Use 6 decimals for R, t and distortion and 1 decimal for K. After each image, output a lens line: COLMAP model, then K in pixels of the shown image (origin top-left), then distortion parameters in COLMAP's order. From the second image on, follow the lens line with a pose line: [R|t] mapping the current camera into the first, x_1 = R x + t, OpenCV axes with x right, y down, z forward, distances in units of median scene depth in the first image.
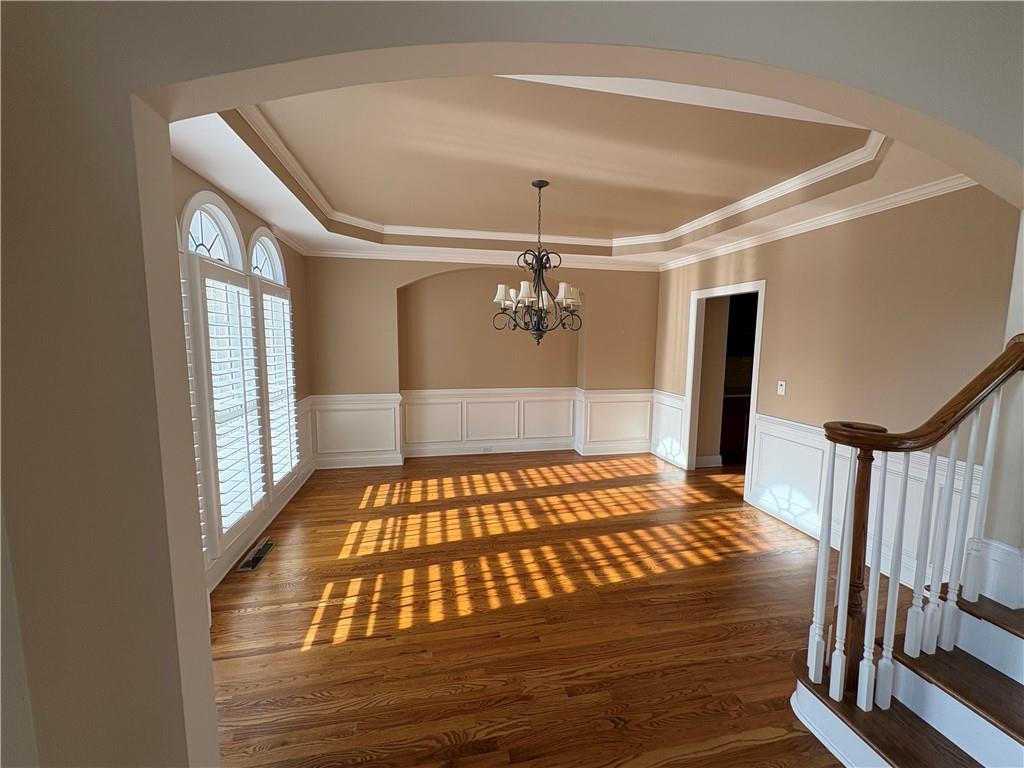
lens RADIAL K [[415.1, 0, 512.0], [0, 415.1, 384.0], [0, 0, 1]] dist [-0.001445, -0.000028]
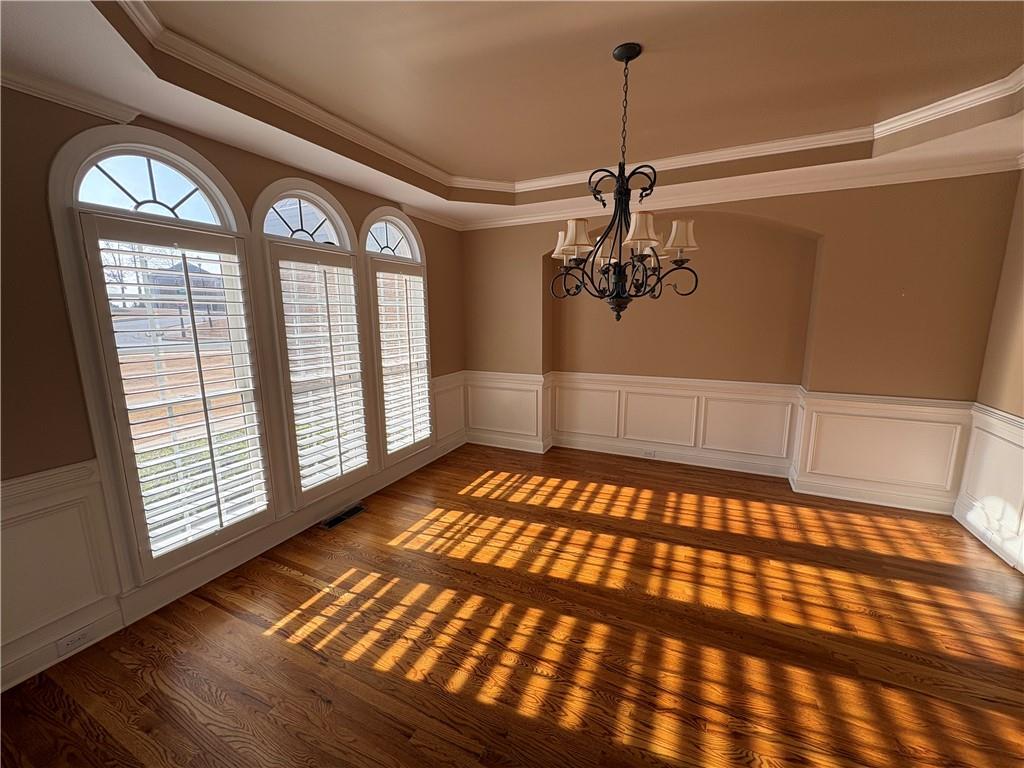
lens RADIAL K [[411.0, 0, 508.9], [0, 411.0, 381.2], [0, 0, 1]] dist [0.001089, 0.000081]
pose [[0.788143, 0.085690, -0.609498, 0.267269], [-0.051940, 0.995989, 0.072864, -0.030766], [0.613297, -0.025770, 0.789432, 0.321473]]
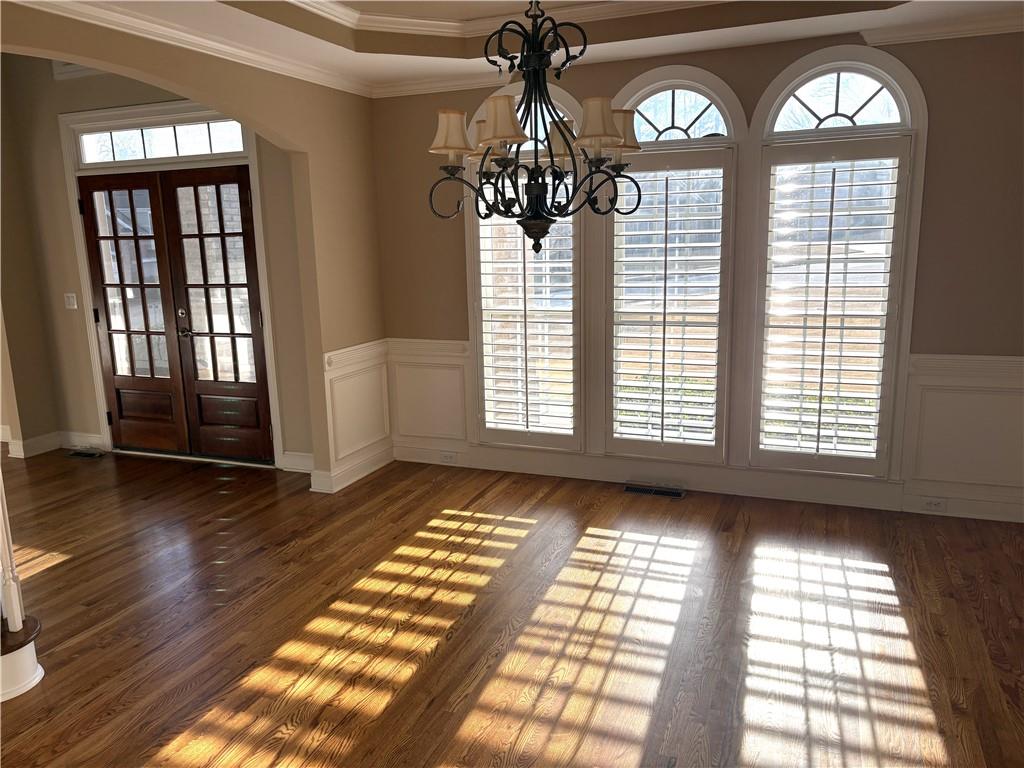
lens RADIAL K [[779.9, 0, 514.5], [0, 779.9, 389.1], [0, 0, 1]] dist [0.043890, -0.051212]
pose [[-0.567521, 0.164457, -0.806767, 0.607824], [-0.072462, 0.966071, 0.247904, -0.126127], [0.820164, 0.199151, -0.536349, 1.172579]]
